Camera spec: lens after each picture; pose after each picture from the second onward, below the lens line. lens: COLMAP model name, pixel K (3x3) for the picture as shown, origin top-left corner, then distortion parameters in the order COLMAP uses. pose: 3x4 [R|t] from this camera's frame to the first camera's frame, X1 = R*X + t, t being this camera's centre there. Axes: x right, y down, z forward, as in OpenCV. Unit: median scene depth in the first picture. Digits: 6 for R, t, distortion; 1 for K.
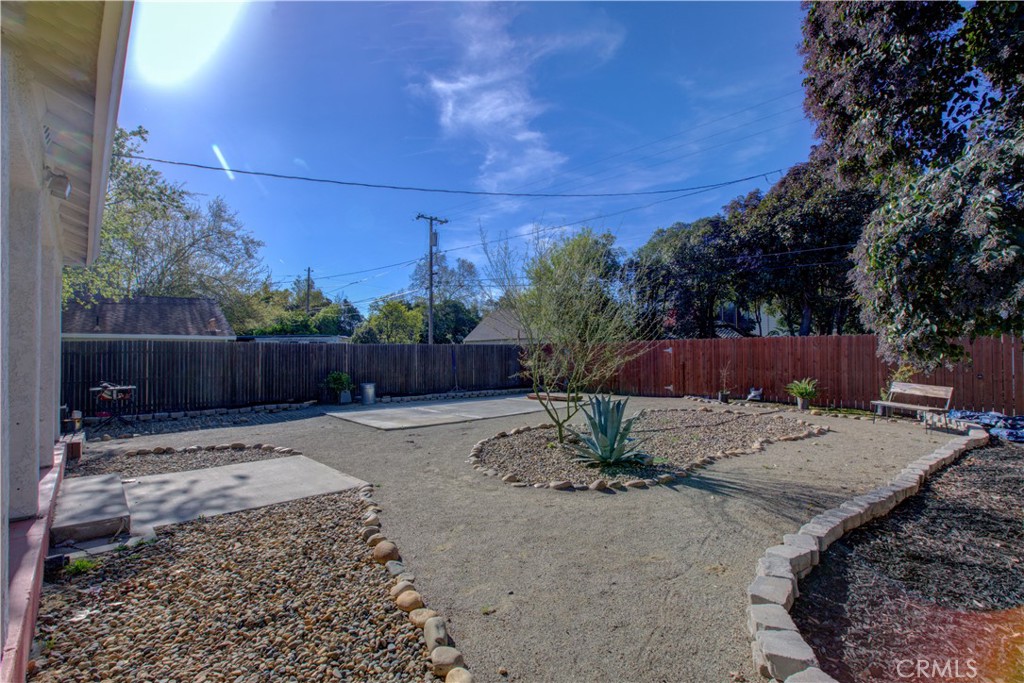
lens RADIAL K [[482.1, 0, 510.7], [0, 482.1, 350.3], [0, 0, 1]] dist [-0.001383, 0.001104]
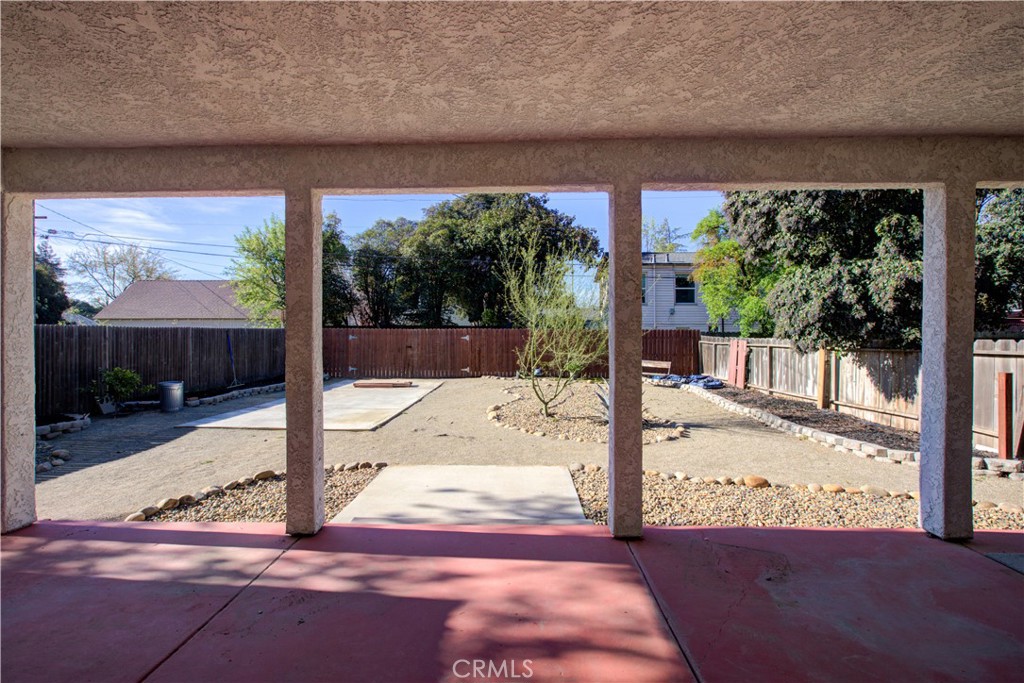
lens RADIAL K [[475.4, 0, 513.3], [0, 475.4, 339.6], [0, 0, 1]] dist [-0.009709, 0.003680]
pose [[0.692057, -0.000047, 0.721843, -0.438396], [-0.013021, 0.999836, 0.012548, -0.011676], [-0.721725, -0.018083, 0.691943, 0.120252]]
